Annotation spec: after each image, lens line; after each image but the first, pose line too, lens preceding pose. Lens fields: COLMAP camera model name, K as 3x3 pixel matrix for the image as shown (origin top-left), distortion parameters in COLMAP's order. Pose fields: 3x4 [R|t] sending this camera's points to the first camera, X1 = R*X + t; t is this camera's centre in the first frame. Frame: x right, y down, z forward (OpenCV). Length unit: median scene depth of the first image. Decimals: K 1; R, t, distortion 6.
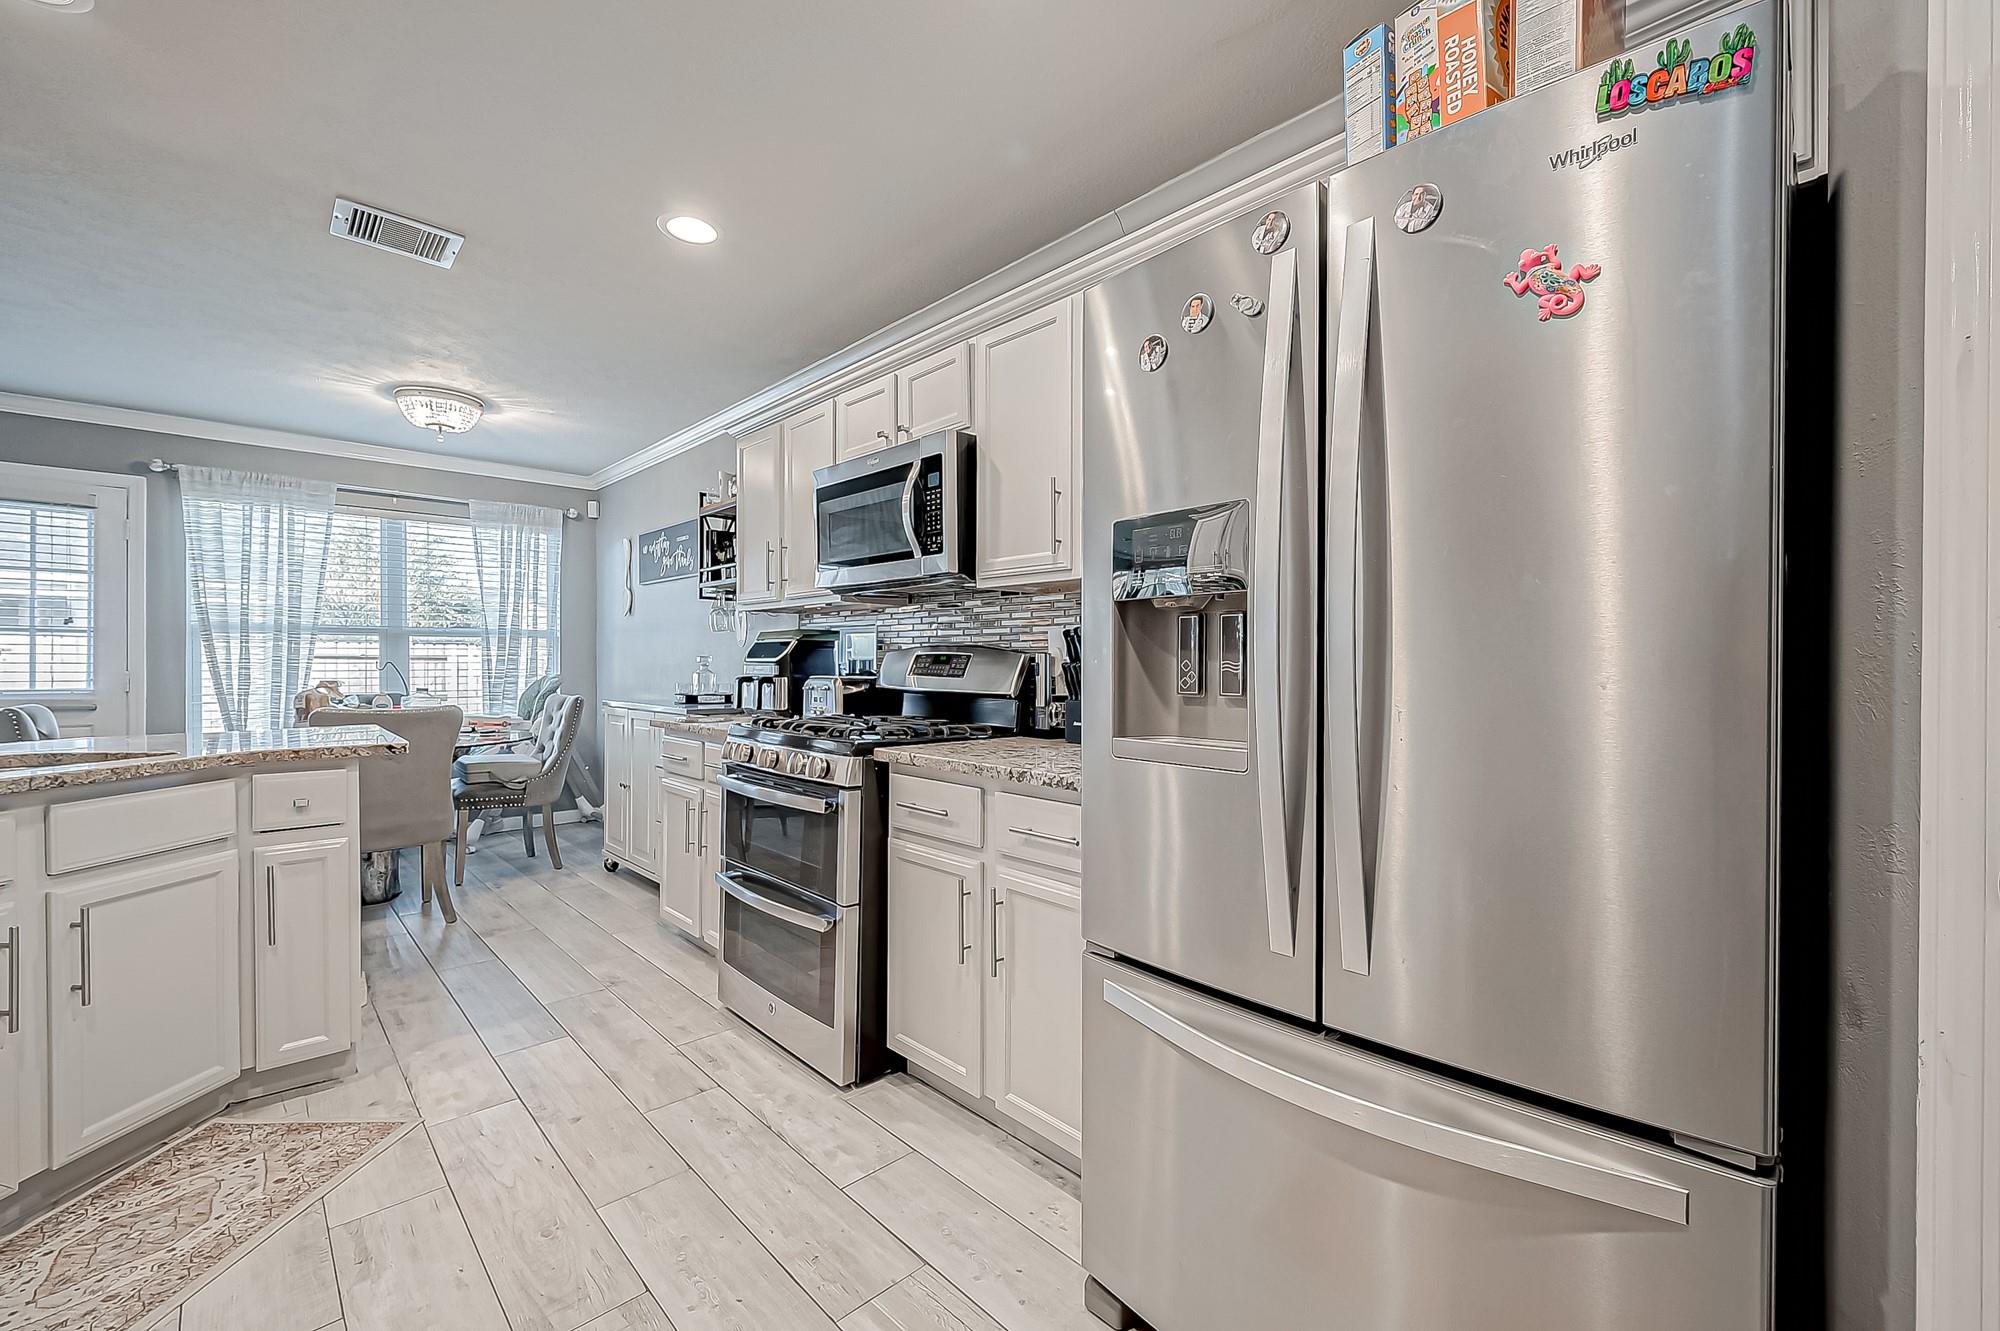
lens RADIAL K [[797.1, 0, 1004.8], [0, 797.1, 669.2], [0, 0, 1]] dist [0.000761, -0.000142]
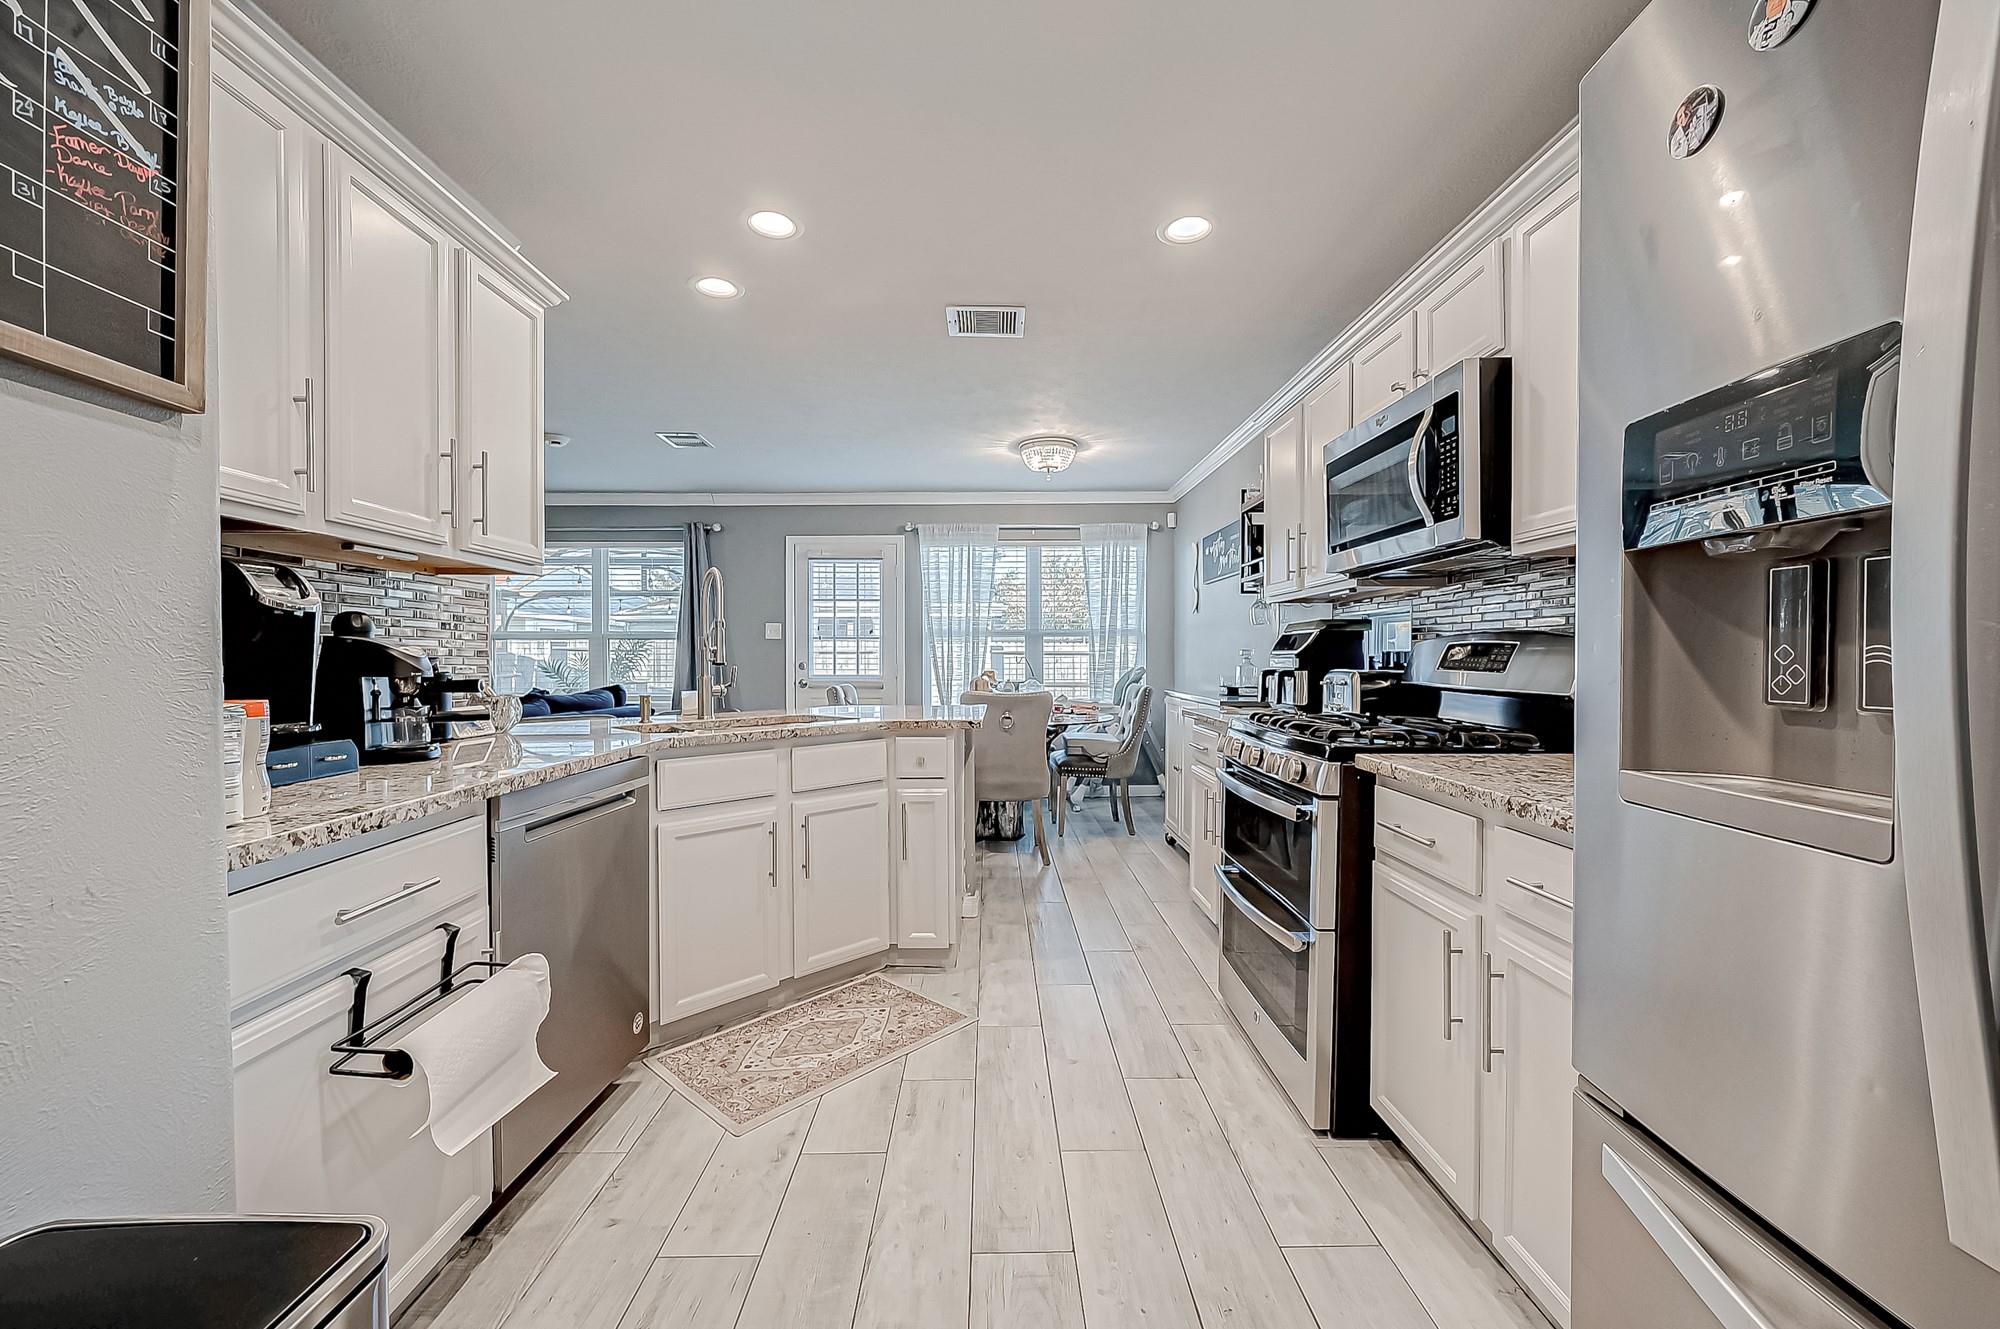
lens RADIAL K [[764.7, 0, 1003.5], [0, 764.7, 671.2], [0, 0, 1]] dist [0.001089, -0.000146]
pose [[0.739840, 0.007934, -0.672736, 0.093575], [-0.000442, 0.999936, 0.011306, 0.000738], [0.672782, -0.008067, 0.739797, 0.116101]]
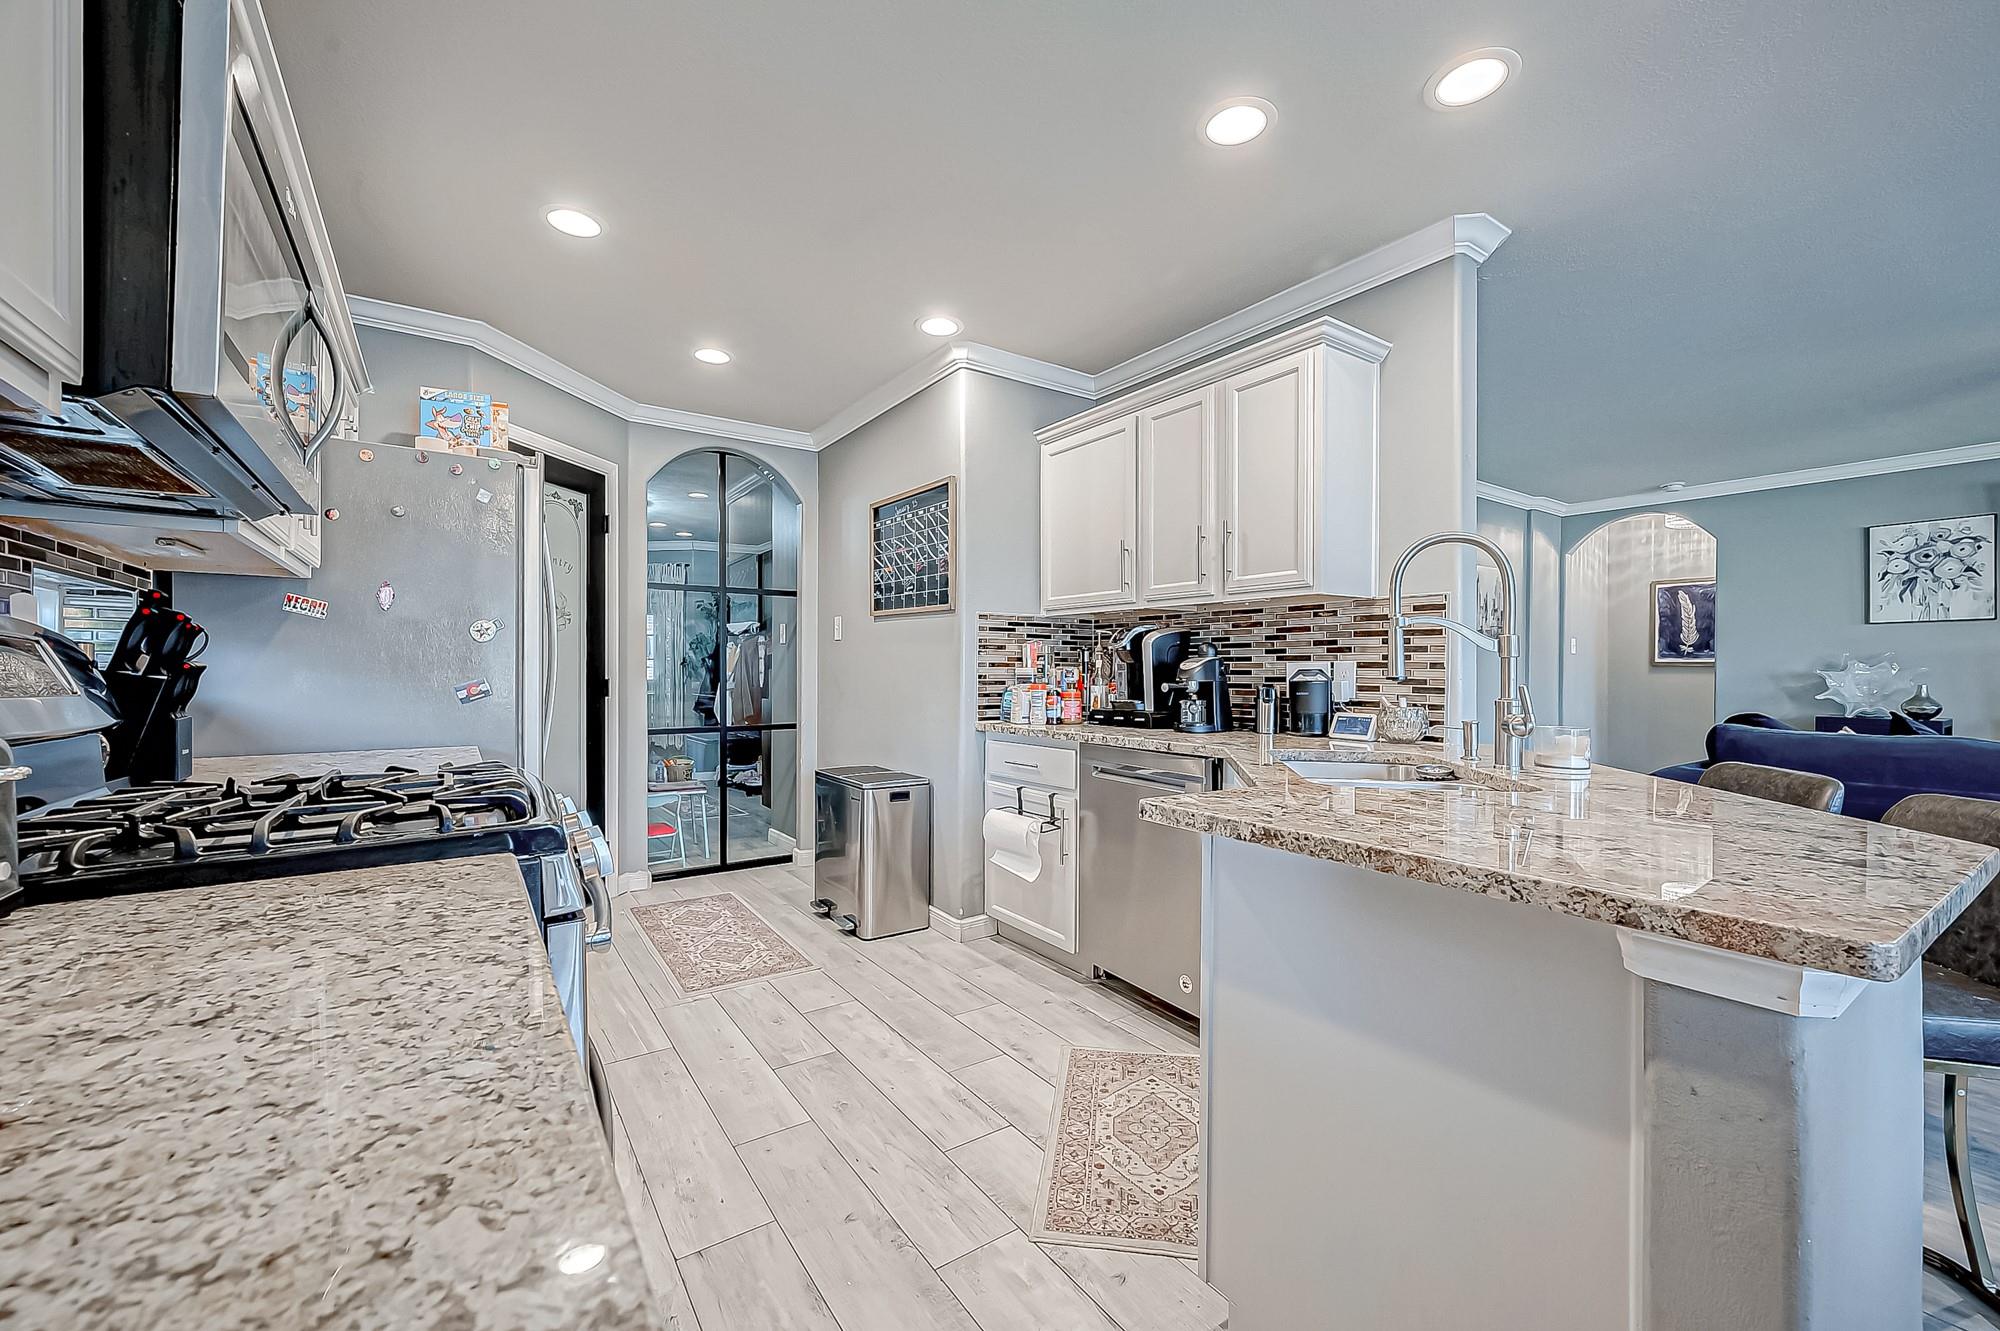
lens RADIAL K [[797.1, 0, 1004.8], [0, 797.1, 669.2], [0, 0, 1]] dist [0.000761, -0.000142]
pose [[-0.989887, -0.002315, 0.141836, -0.696590], [-0.001077, 0.999961, 0.008802, -0.014499], [-0.141851, 0.008560, -0.989851, 1.532433]]
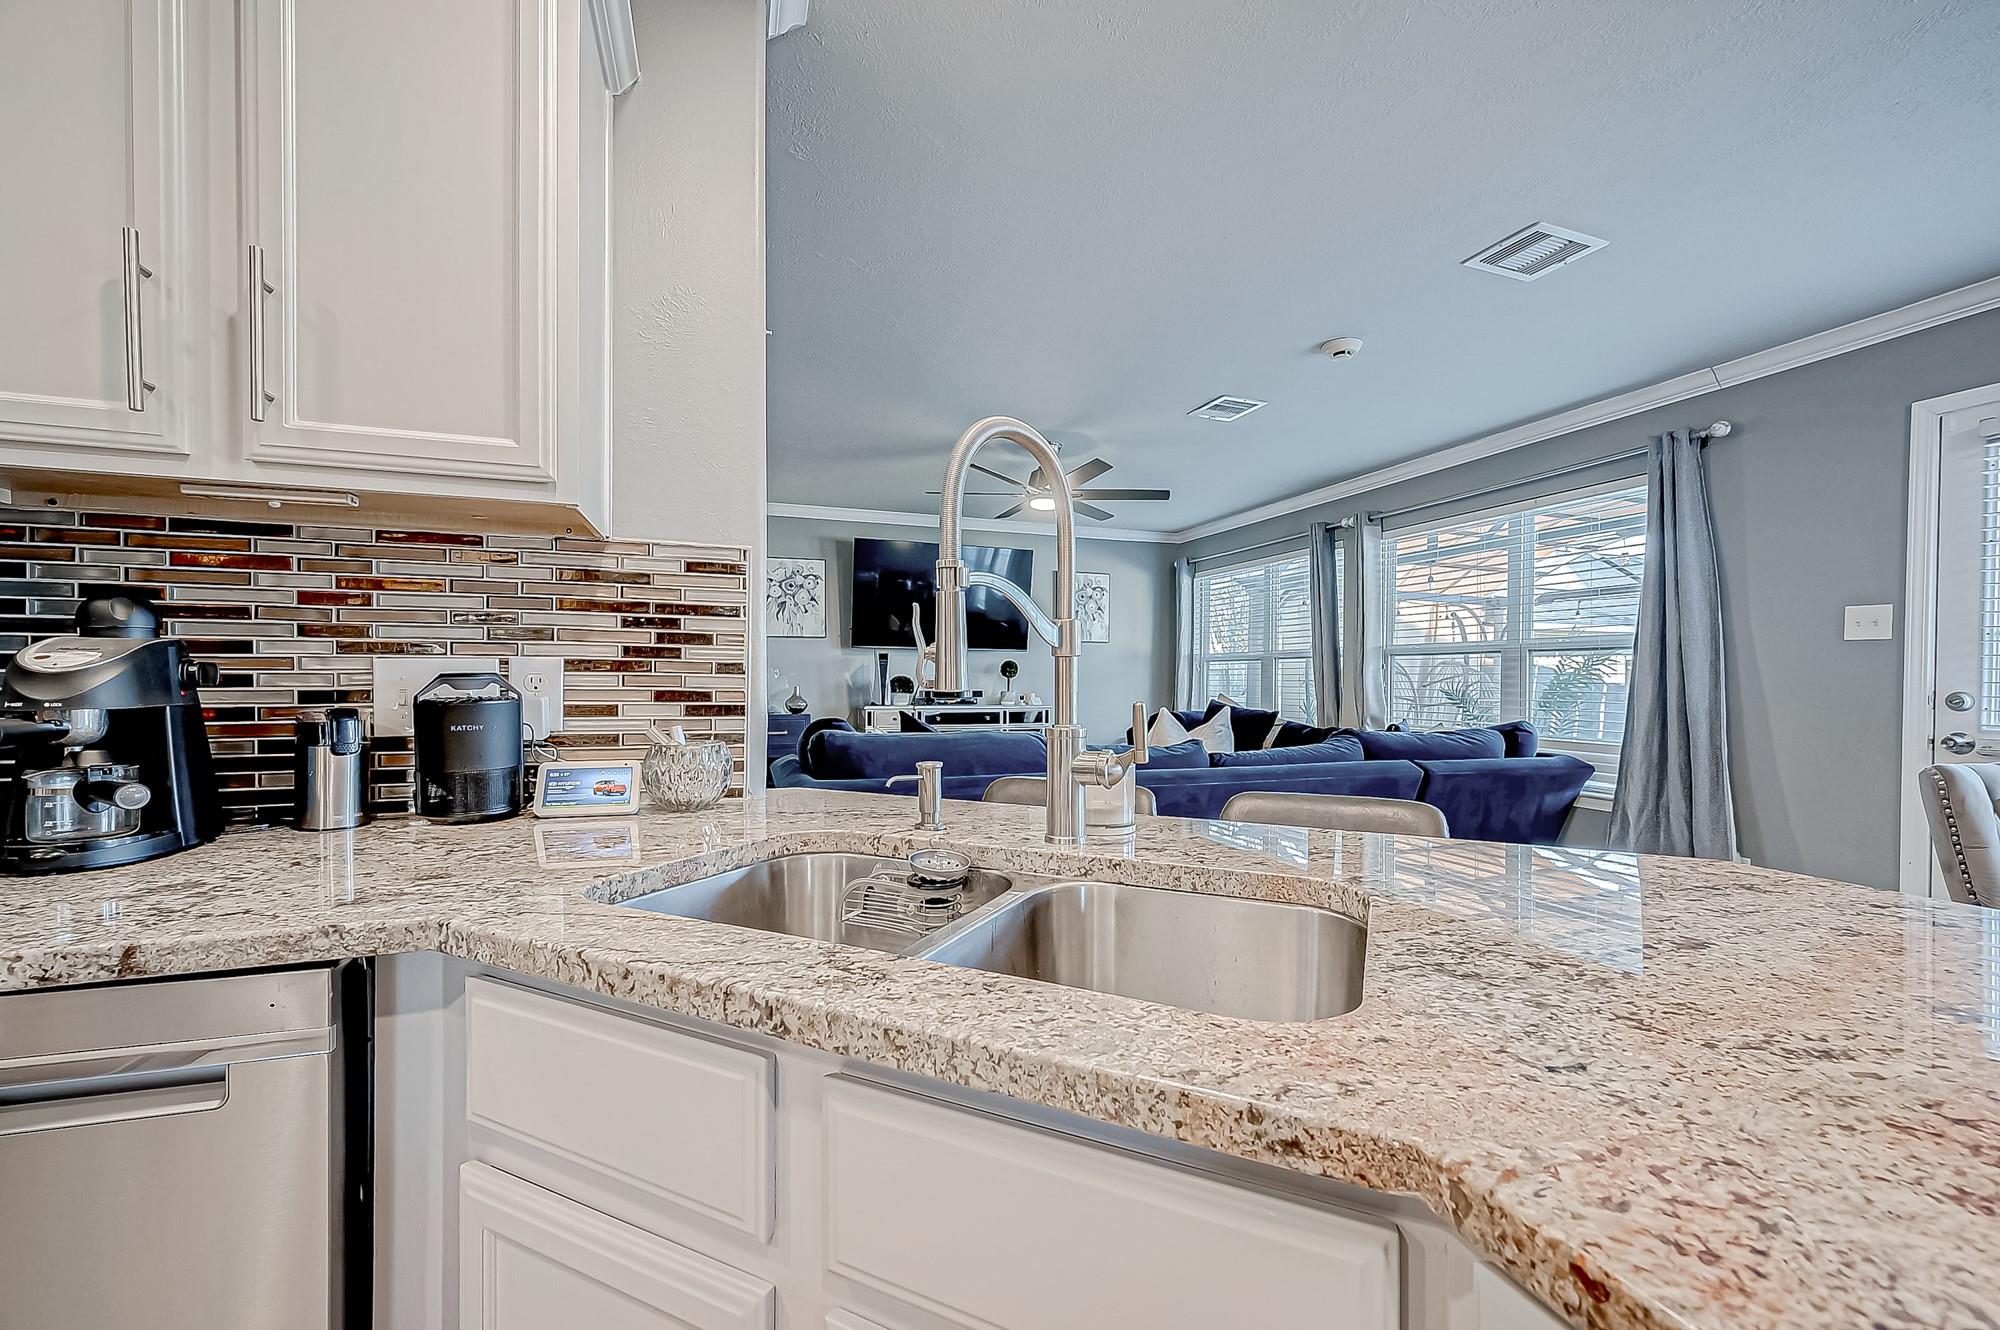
lens RADIAL K [[797.1, 0, 1004.8], [0, 797.1, 668.7], [0, 0, 1]] dist [0.000761, -0.000142]
pose [[-0.402806, -0.011196, -0.915217, -0.628670], [-0.013504, 0.999889, -0.006288, -0.008900], [0.915186, 0.009826, -0.402913, 0.844021]]
